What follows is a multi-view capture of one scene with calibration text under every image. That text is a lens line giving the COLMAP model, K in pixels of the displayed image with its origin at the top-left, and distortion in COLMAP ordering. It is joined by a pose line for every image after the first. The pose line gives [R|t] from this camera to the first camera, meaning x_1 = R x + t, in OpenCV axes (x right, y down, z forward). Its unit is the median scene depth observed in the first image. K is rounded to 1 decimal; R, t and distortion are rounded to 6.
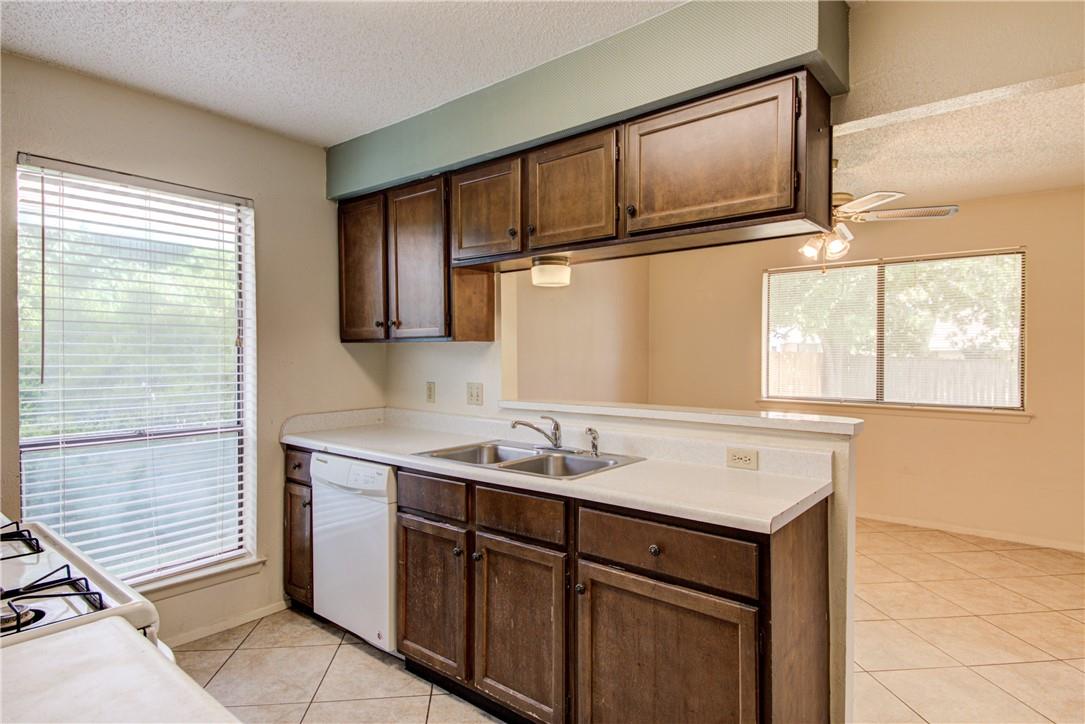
lens RADIAL K [[567.0, 0, 544.0], [0, 567.0, 361.8], [0, 0, 1]] dist [0.001988, -0.001641]
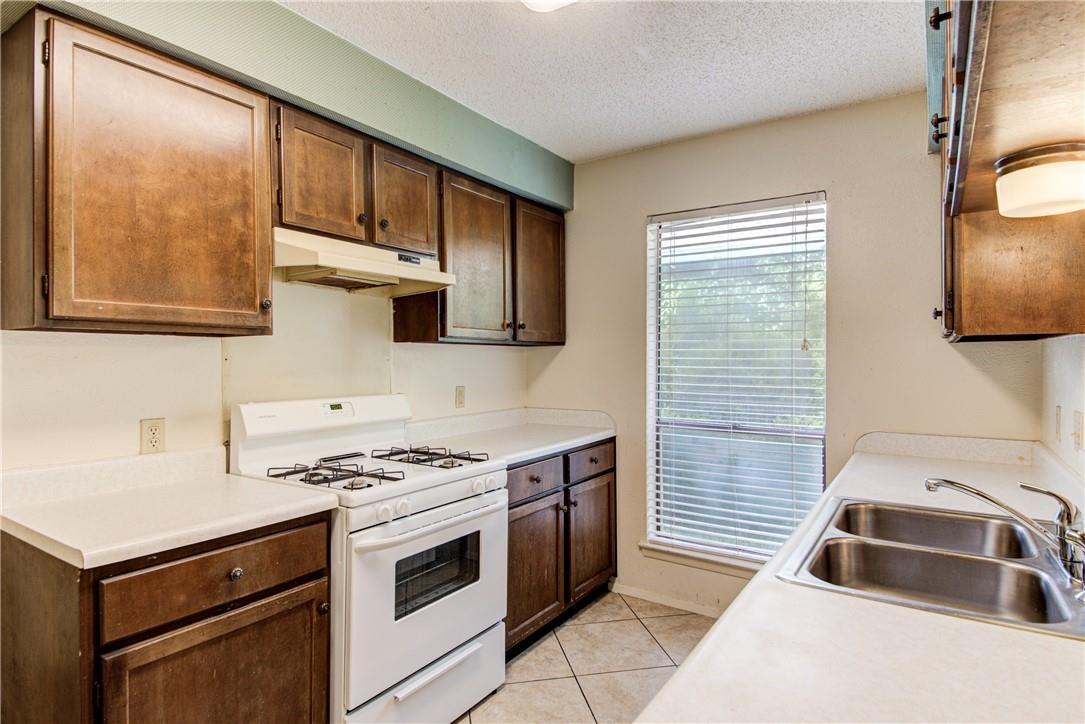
lens RADIAL K [[567.0, 0, 541.9], [0, 567.0, 363.1], [0, 0, 1]] dist [0.001988, -0.001641]
pose [[0.090284, 0.009019, -0.995875, 0.409906], [-0.017164, 0.999825, 0.007499, -0.004471], [0.995768, 0.016416, 0.090423, 0.514232]]
